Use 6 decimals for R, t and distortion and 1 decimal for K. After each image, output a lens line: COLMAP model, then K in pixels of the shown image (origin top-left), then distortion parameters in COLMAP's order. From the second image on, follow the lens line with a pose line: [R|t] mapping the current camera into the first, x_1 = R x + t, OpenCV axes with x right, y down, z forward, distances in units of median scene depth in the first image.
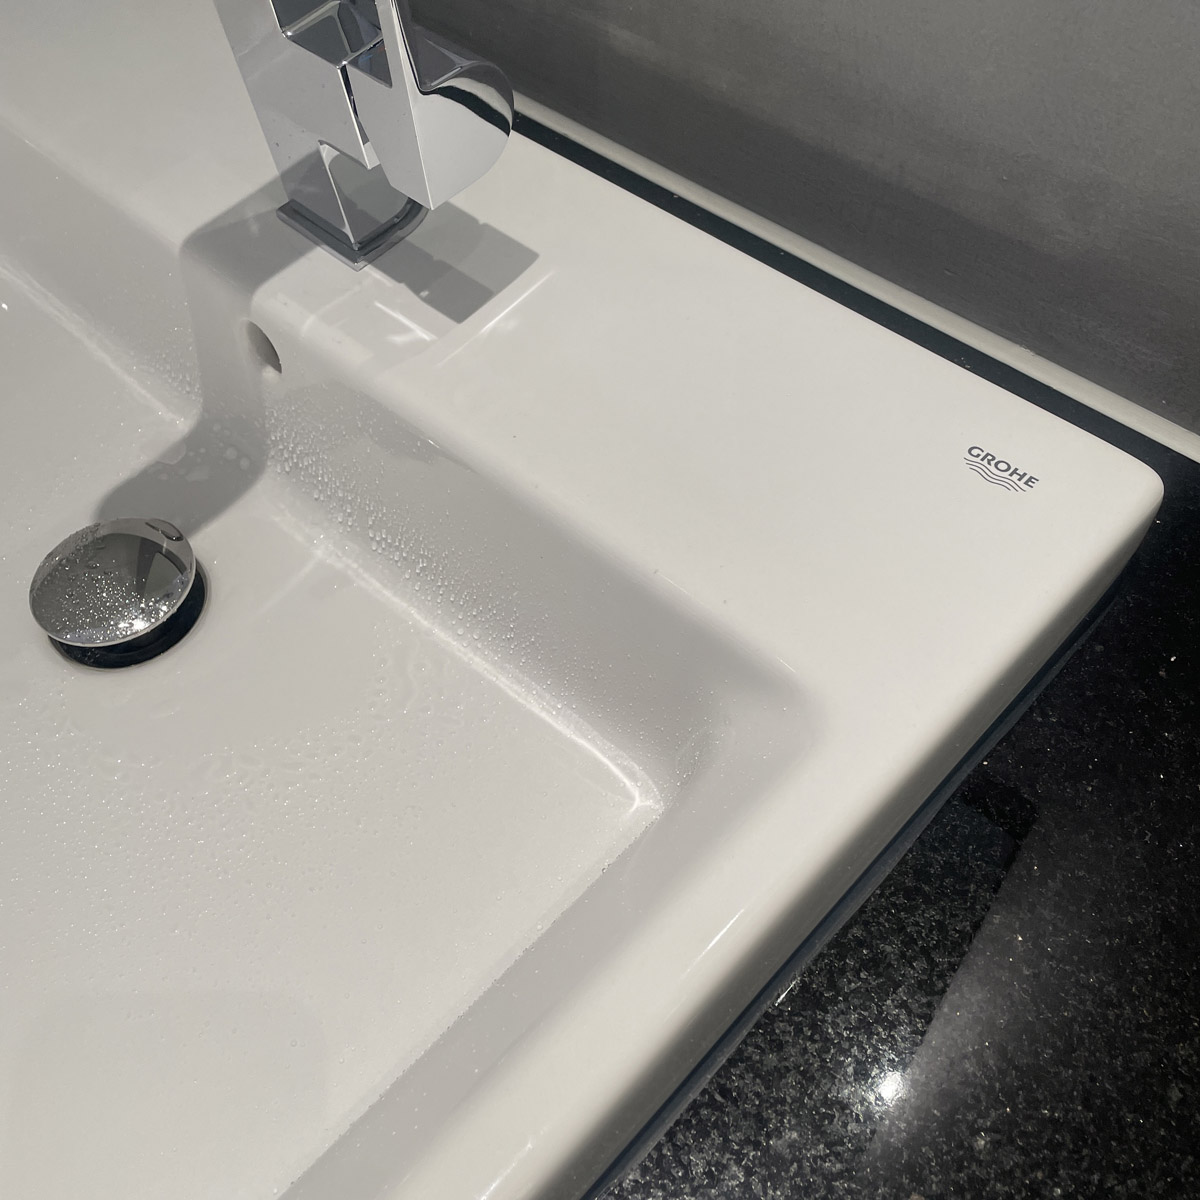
lens RADIAL K [[1214.0, 0, 594.0], [0, 1214.0, 612.8], [0, 0, 1]] dist [0.105317, -0.158072]
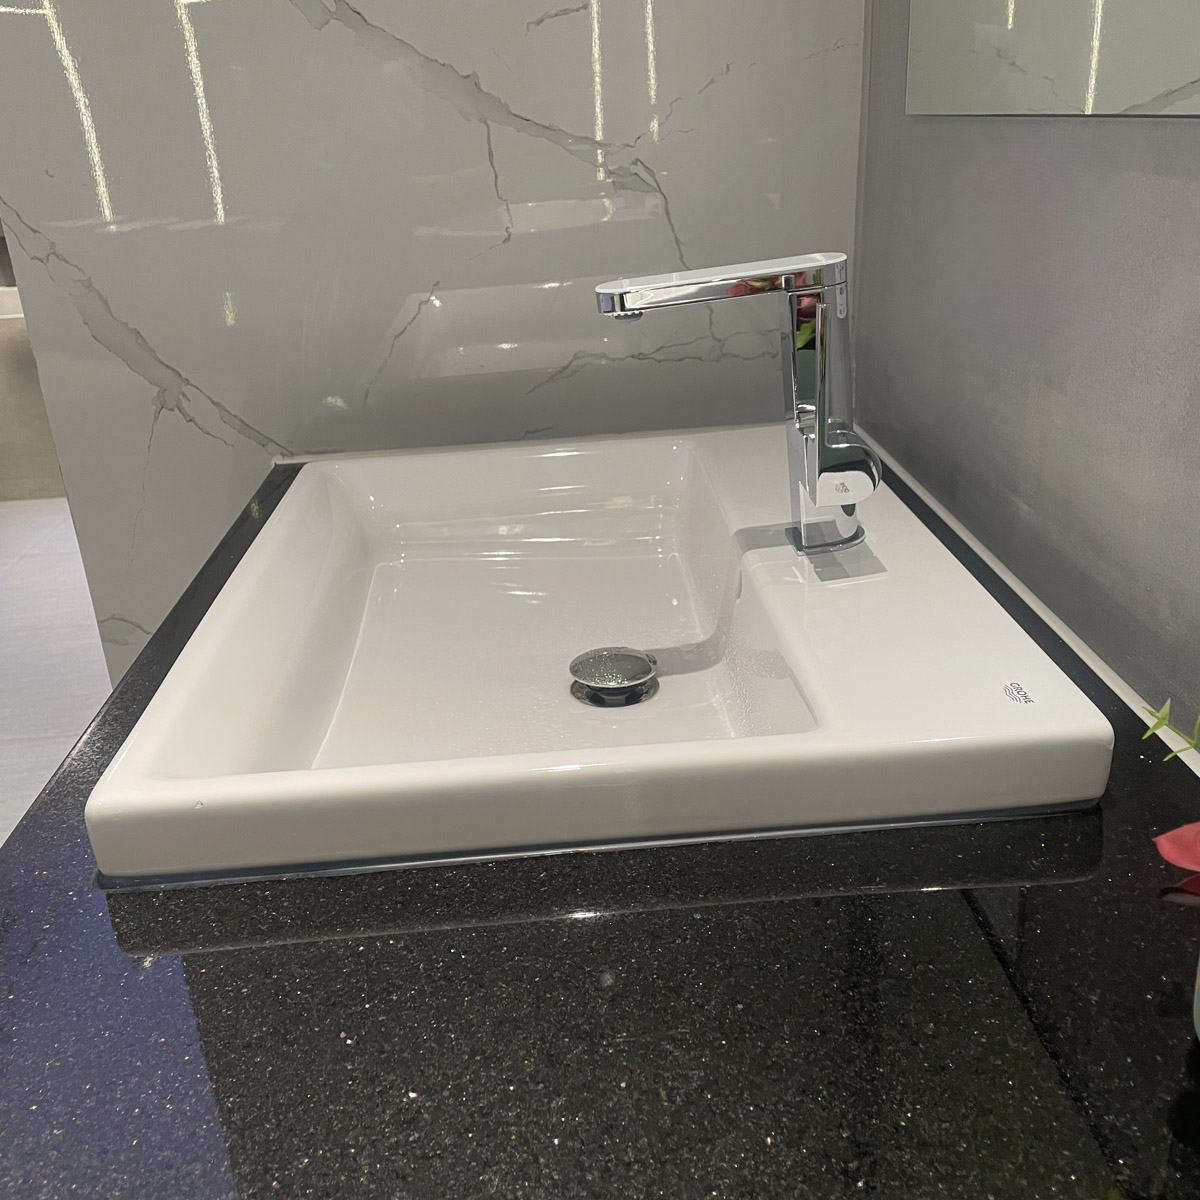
lens RADIAL K [[1214.0, 0, 594.0], [0, 1214.0, 612.8], [0, 0, 1]] dist [0.105317, -0.158072]
pose [[0.724394, 0.278789, -0.630500, 0.728678], [-0.548177, 0.787535, -0.281587, 0.448902], [0.418037, 0.549605, 0.723311, -0.374596]]
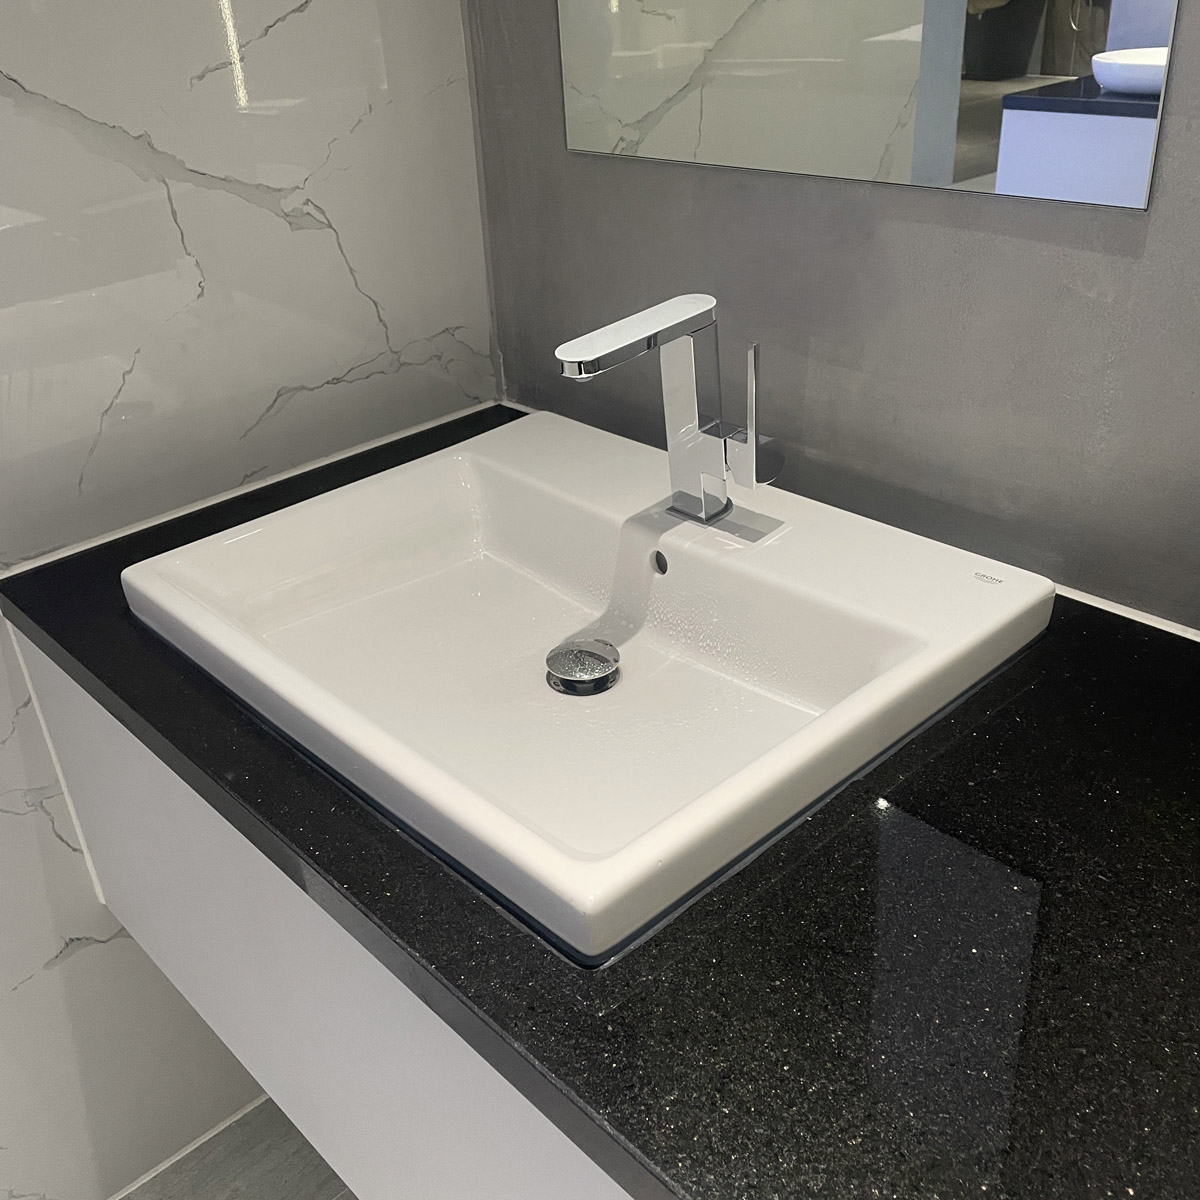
lens RADIAL K [[1220.1, 0, 593.5], [0, 1220.1, 605.4], [0, 0, 1]] dist [0.104201, -0.171243]
pose [[0.997915, 0.027298, -0.058490, -0.257643], [-0.049138, 0.908870, -0.414174, 0.804018], [0.041853, 0.416184, 0.908317, -1.028956]]
